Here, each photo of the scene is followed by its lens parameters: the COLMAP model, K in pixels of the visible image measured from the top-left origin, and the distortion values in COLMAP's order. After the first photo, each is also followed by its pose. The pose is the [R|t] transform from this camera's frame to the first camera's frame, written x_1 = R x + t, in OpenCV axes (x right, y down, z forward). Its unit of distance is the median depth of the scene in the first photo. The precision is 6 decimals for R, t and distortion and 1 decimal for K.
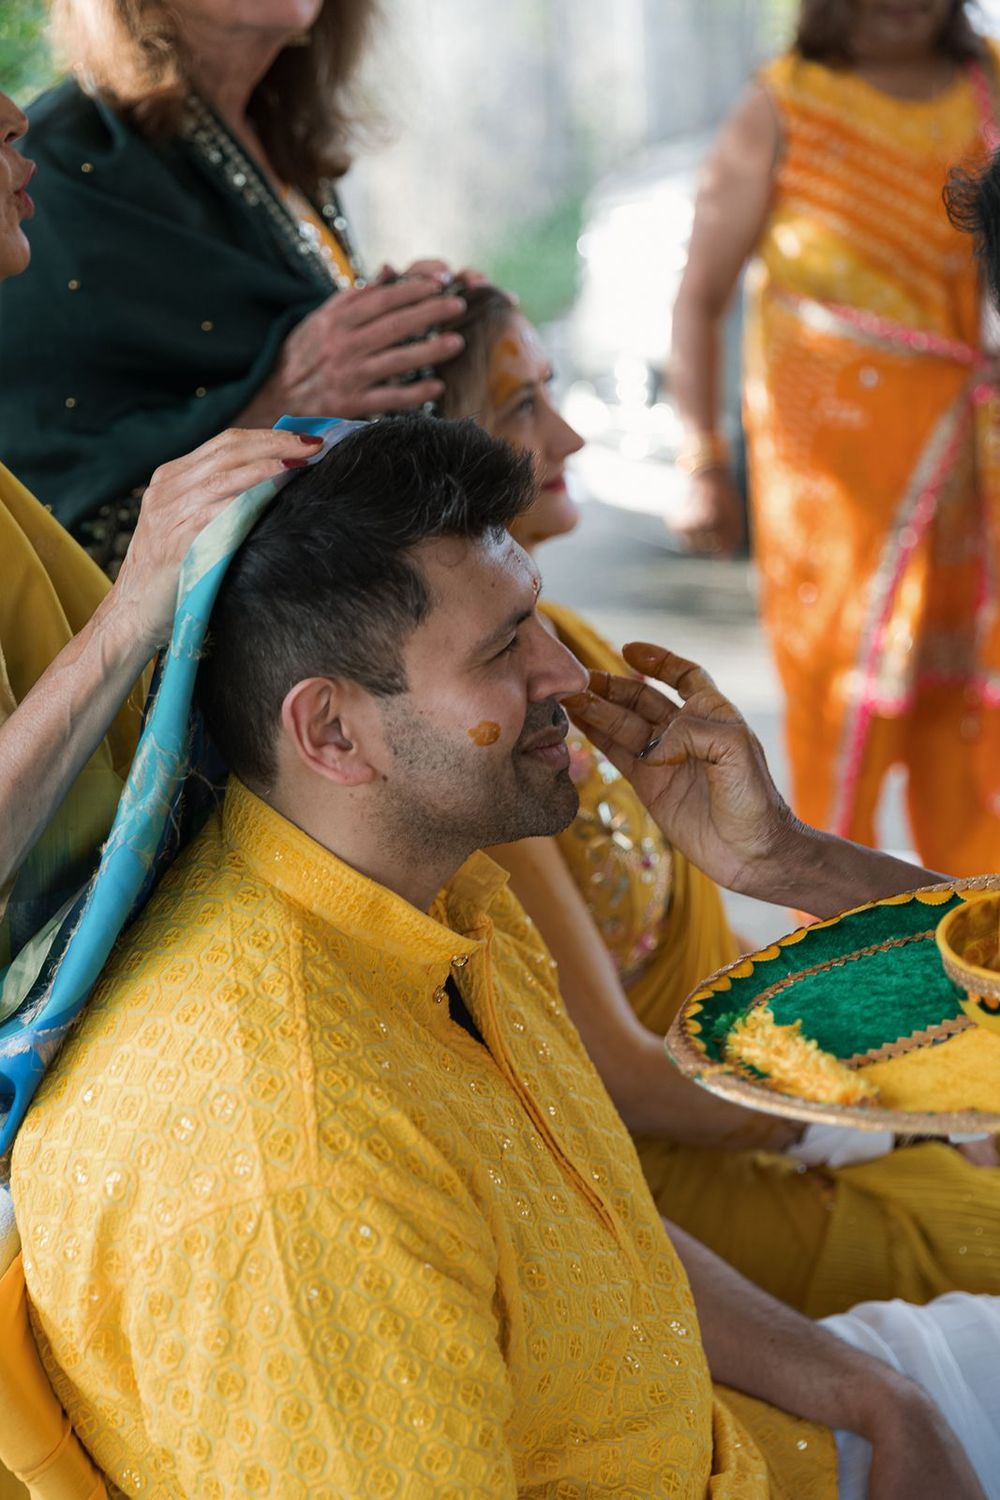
lens RADIAL K [[2485.9, 0, 693.8], [0, 2485.9, 749.7], [0, 0, 1]] dist [0.011890, 0.073662]
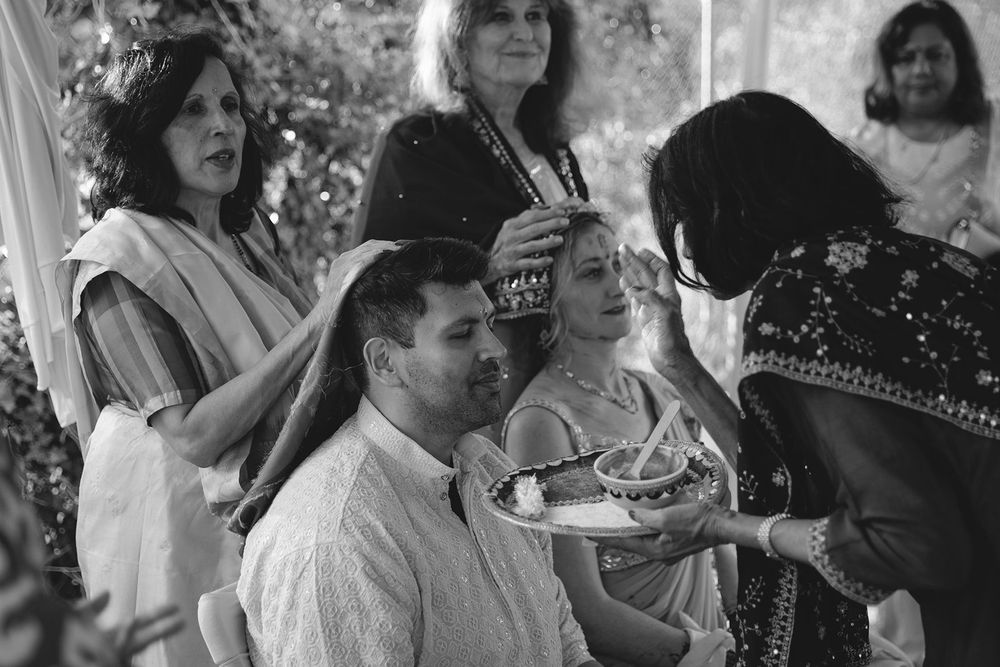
lens RADIAL K [[1657.3, 0, 500.0], [0, 1657.3, 333.5], [0, 0, 1]] dist [0.011890, 0.073662]
pose [[0.943344, 0.071407, -0.324040, 0.462517], [-0.117769, 0.985043, -0.125779, 0.150423], [0.310212, 0.156815, 0.937645, -0.427719]]
